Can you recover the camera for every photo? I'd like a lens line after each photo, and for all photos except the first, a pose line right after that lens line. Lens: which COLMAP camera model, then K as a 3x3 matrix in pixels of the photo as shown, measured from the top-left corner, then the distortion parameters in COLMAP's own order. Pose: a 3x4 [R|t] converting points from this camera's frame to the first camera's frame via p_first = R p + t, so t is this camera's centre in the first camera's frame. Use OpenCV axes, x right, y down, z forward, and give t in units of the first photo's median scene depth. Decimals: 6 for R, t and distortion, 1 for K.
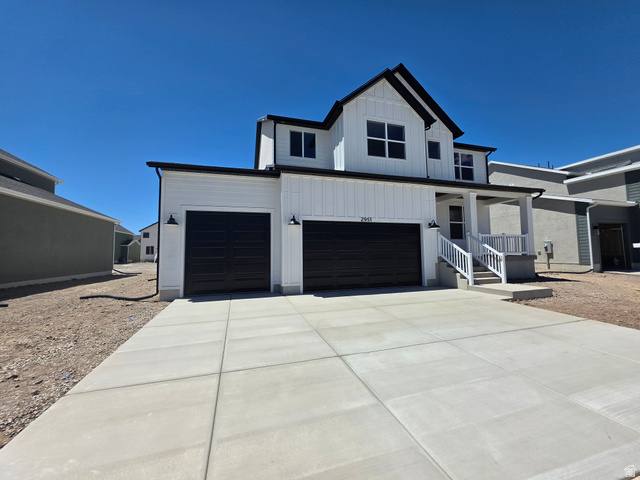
lens RADIAL K [[257.1, 0, 318.9], [0, 257.1, 238.4], [0, 0, 1]] dist [-0.002831, -0.000112]
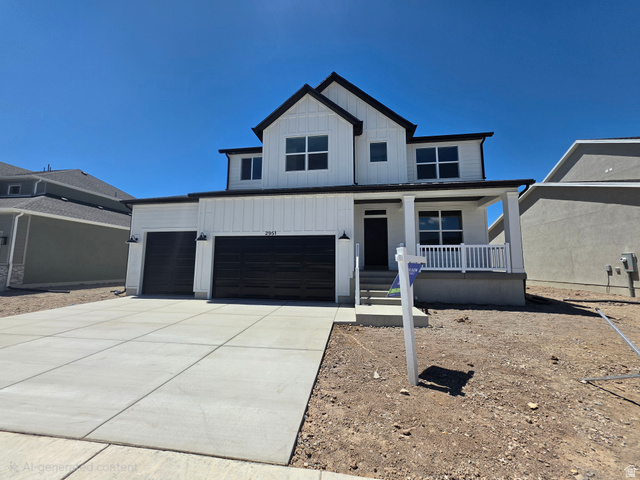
lens RADIAL K [[253.7, 0, 319.7], [0, 253.7, 238.2], [0, 0, 1]] dist [0.000054, 0.000117]
pose [[0.901246, -0.028615, -0.432362, 0.727005], [0.007391, 0.998687, -0.050691, 0.000633], [0.433245, 0.042490, 0.900274, 0.141695]]
